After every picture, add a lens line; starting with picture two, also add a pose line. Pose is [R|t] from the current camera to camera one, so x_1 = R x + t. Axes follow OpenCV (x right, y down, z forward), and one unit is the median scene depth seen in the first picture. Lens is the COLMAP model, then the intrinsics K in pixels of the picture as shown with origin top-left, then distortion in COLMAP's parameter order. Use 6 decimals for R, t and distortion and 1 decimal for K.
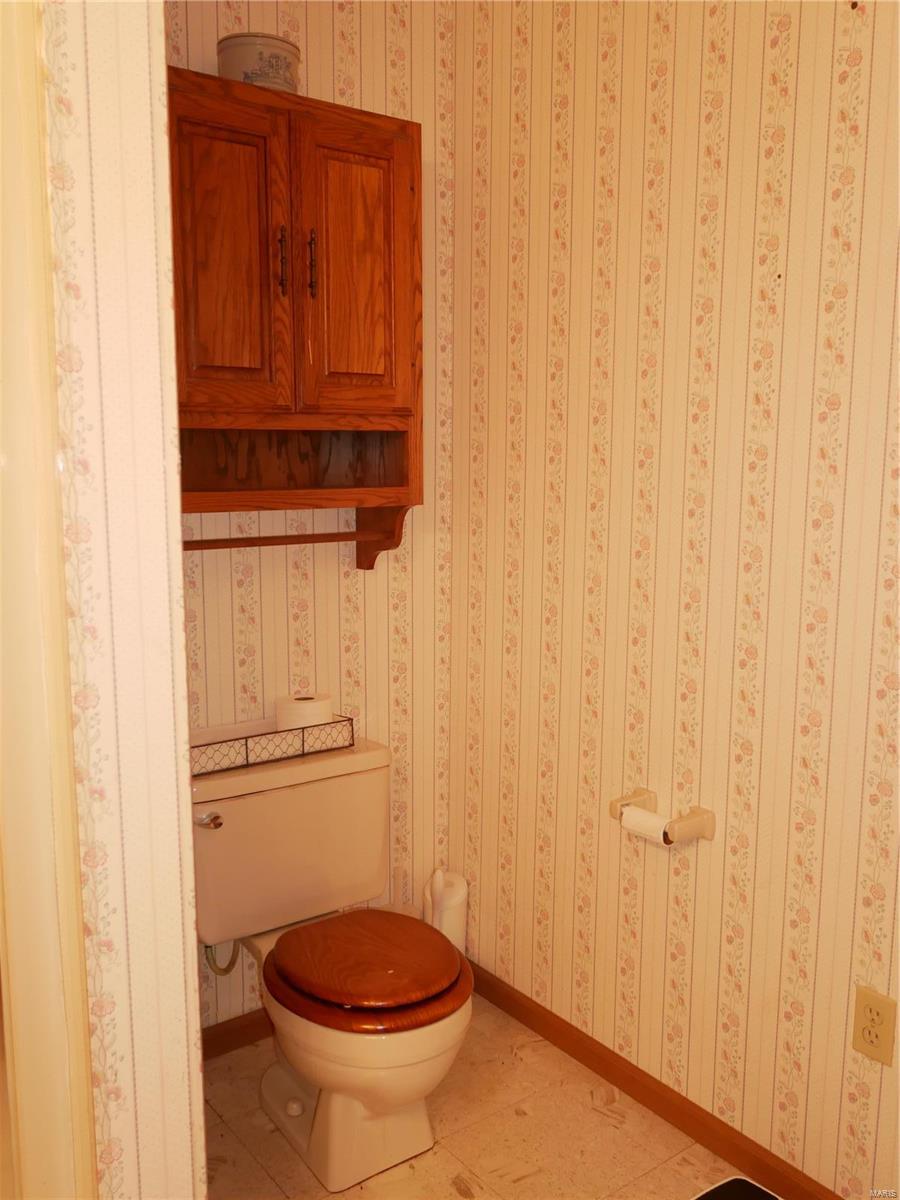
lens RADIAL K [[1061.8, 0, 461.3], [0, 1061.8, 605.2], [0, 0, 1]] dist [-0.018789, 0.007317]
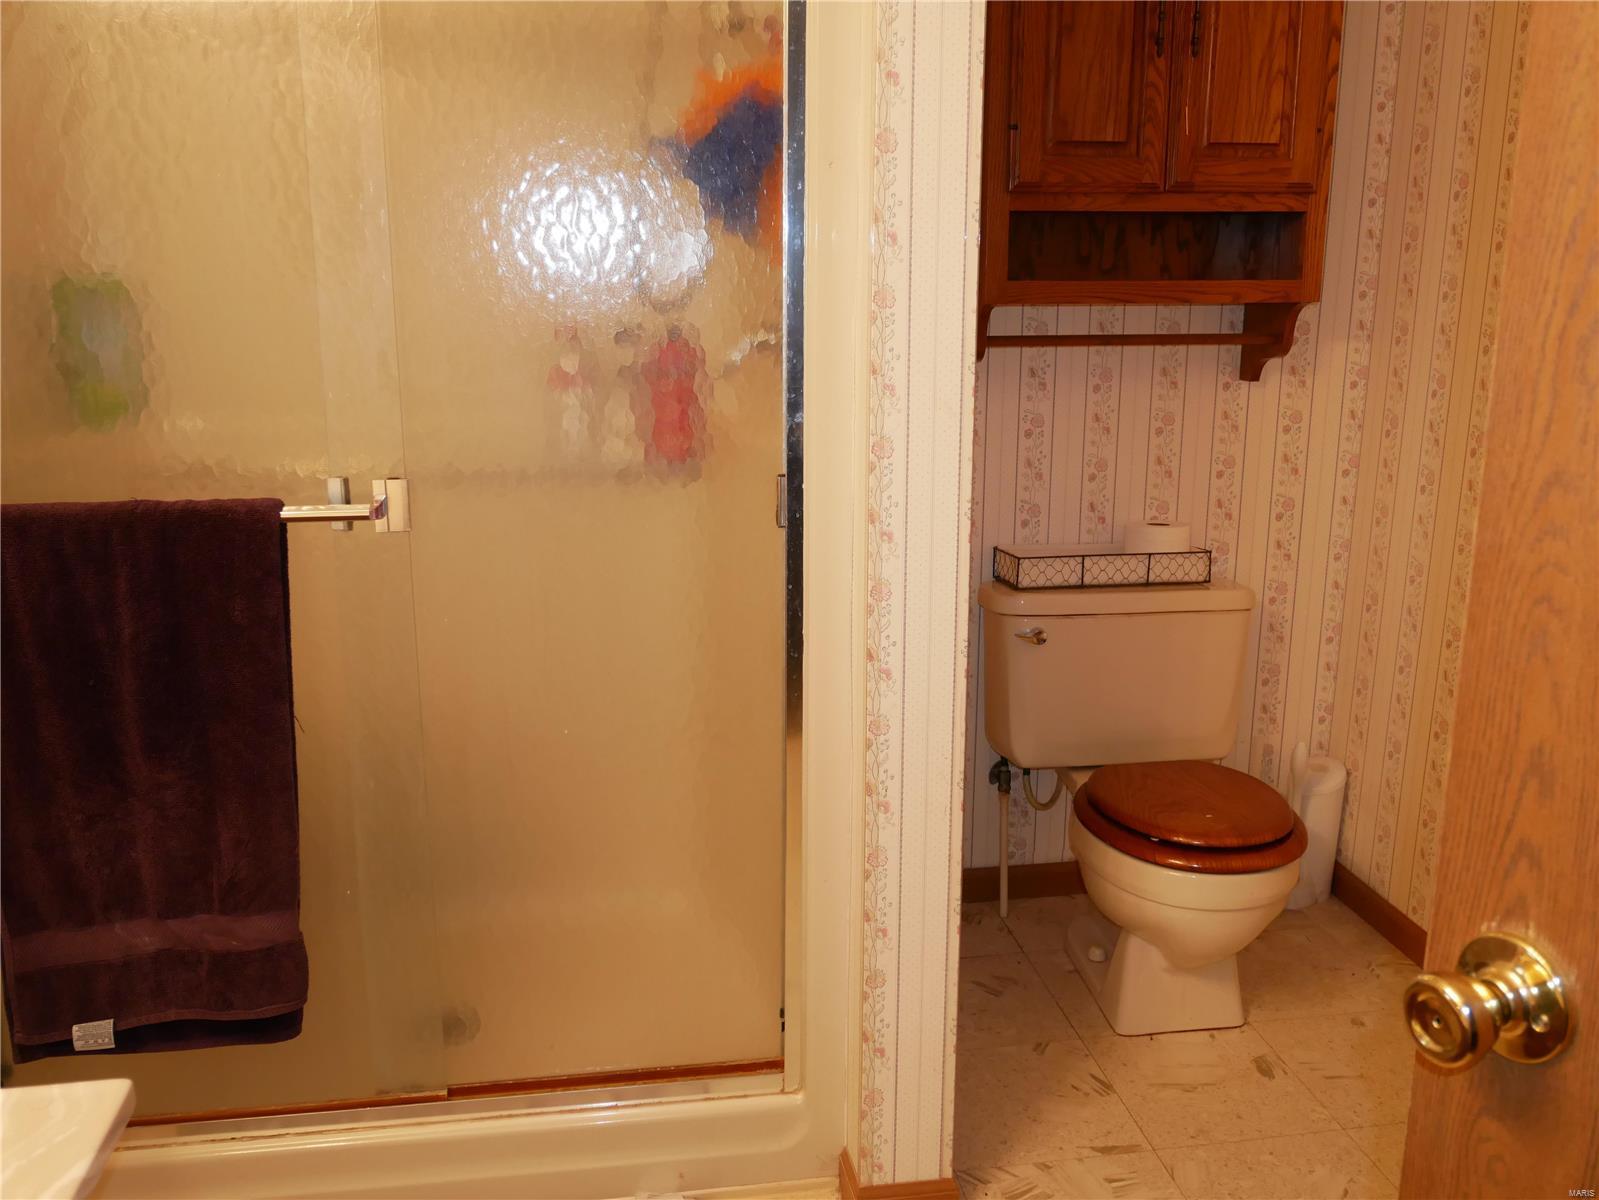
lens RADIAL K [[1414.9, 0, 793.3], [0, 1414.9, 609.4], [0, 0, 1]] dist [-0.018789, 0.007317]
pose [[0.883713, 0.108710, -0.455228, 0.135968], [-0.062922, 0.991416, 0.114605, 0.046143], [0.463780, -0.072634, 0.882968, -0.197419]]
